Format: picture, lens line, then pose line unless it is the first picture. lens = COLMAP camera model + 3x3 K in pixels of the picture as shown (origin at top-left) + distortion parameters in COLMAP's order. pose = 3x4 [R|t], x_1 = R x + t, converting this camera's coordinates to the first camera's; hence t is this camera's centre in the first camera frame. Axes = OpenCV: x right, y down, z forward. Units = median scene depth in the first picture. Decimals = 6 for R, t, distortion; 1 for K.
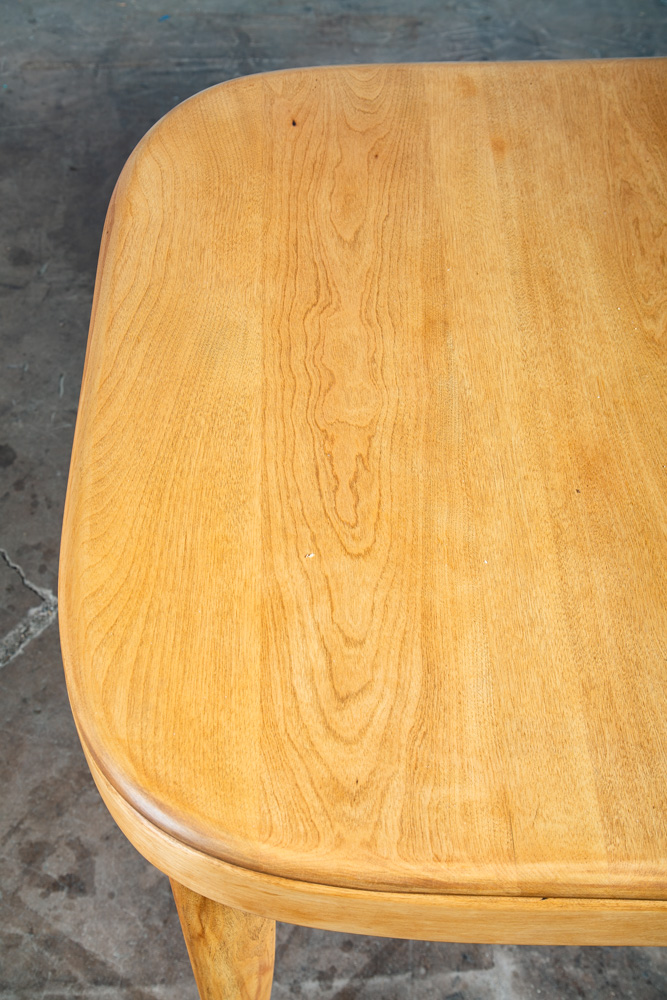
lens RADIAL K [[1265.6, 0, 327.0], [0, 1265.6, 508.9], [0, 0, 1]] dist [0.114627, 0.000000]
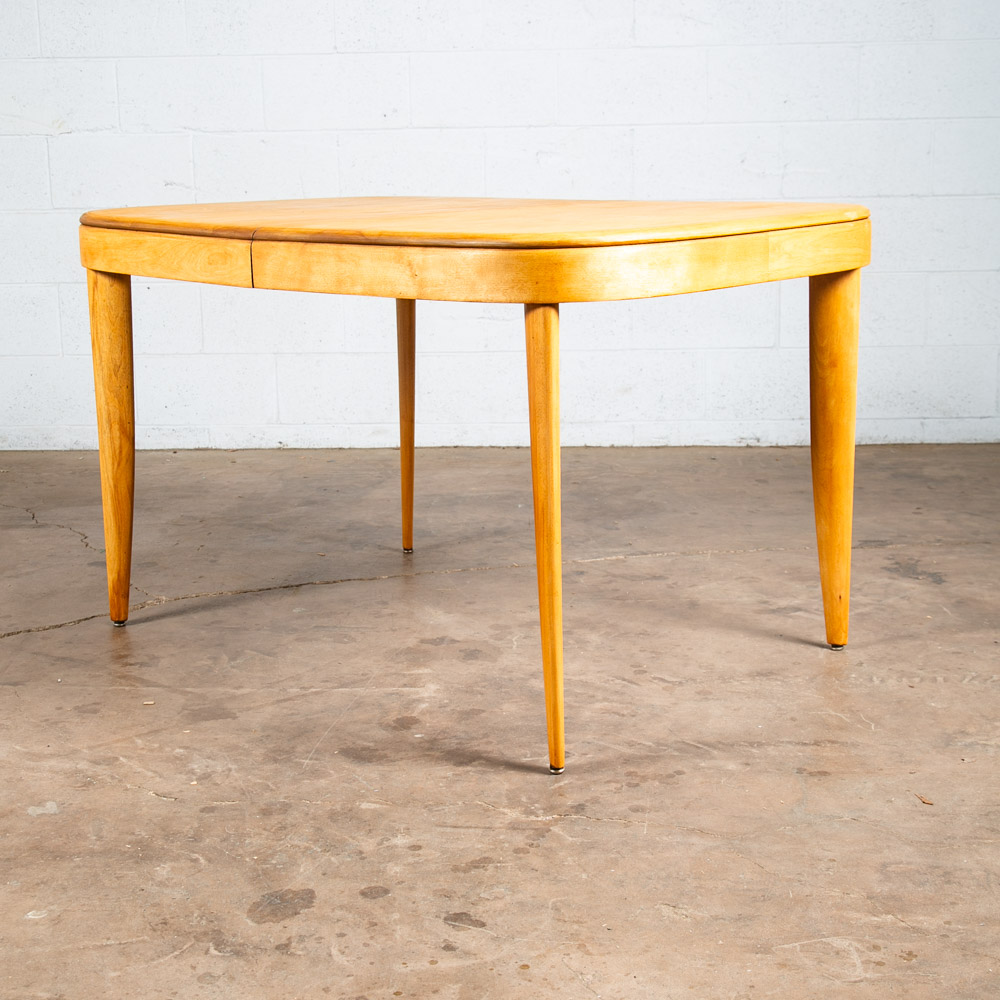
lens RADIAL K [[1746.2, 0, 487.4], [0, 1746.2, 517.5], [0, 0, 1]] dist [0.027254, 0.000000]
pose [[0.994493, 0.006344, -0.104615, 0.392833], [-0.071376, 0.771915, -0.631707, 1.399403], [0.076746, 0.635694, 0.768116, -0.577388]]
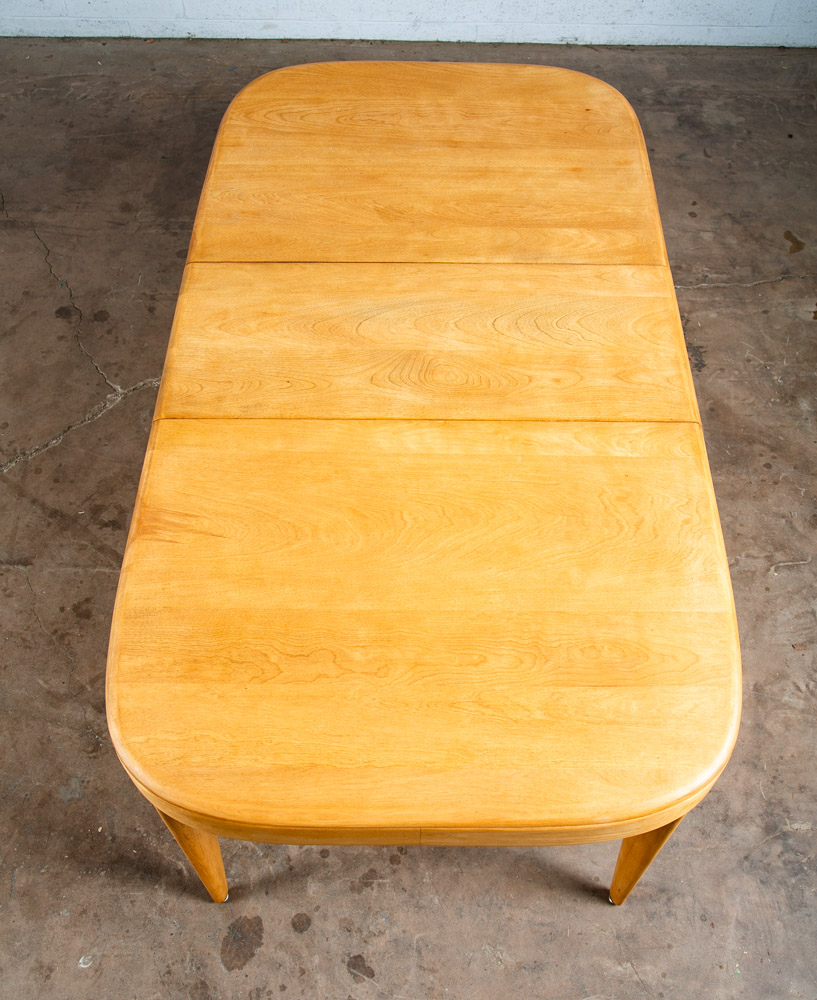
lens RADIAL K [[1018.9, 0, 411.4], [0, 1018.9, 513.7], [0, 0, 1]] dist [-0.035301, 0.000000]
pose [[0.997977, 0.054377, -0.032927, 0.308470], [-0.052360, 0.996867, 0.059288, 0.164968], [0.036048, -0.057444, 0.997698, -0.535193]]
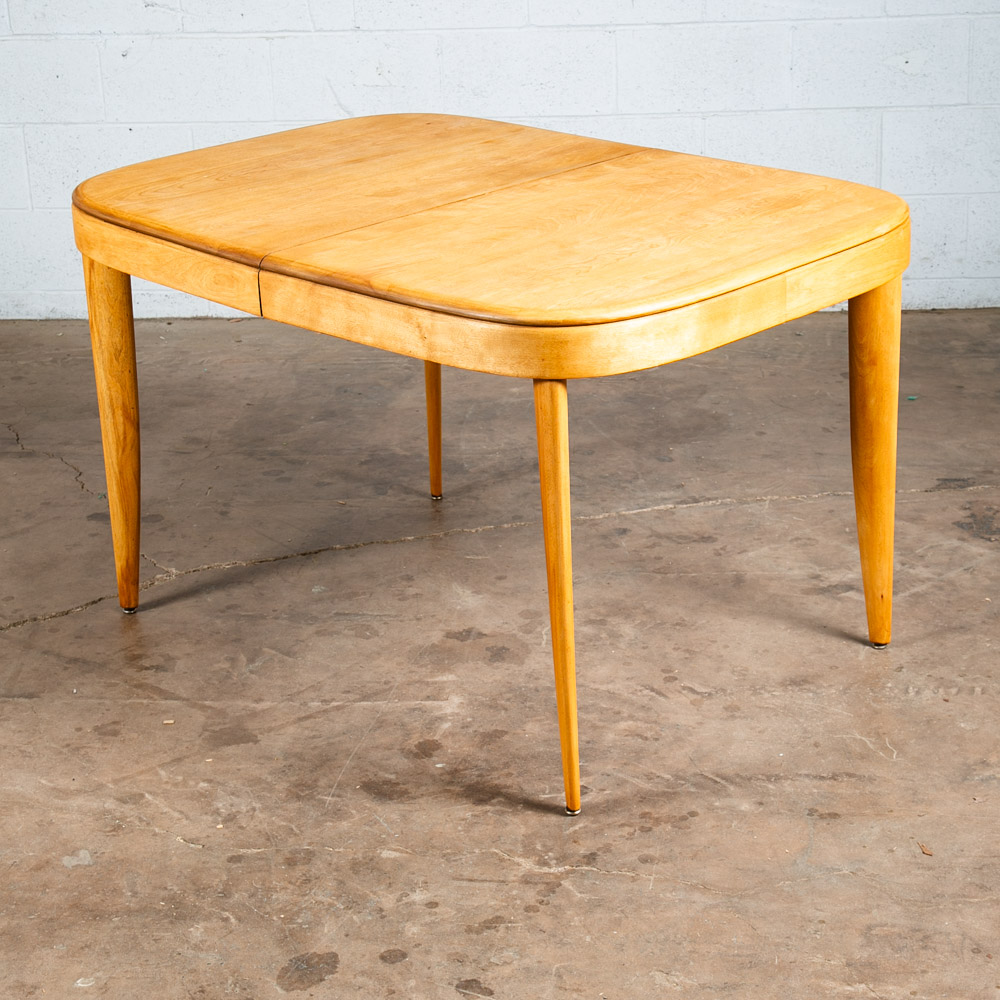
lens RADIAL K [[2438.4, 0, 505.2], [0, 2438.4, 561.1], [0, 0, 1]] dist [0.119113, 0.000000]
pose [[0.990593, 0.014776, -0.136042, 0.538222], [-0.080814, 0.865441, -0.494451, 1.497622], [0.110430, 0.500793, 0.858494, -1.300662]]
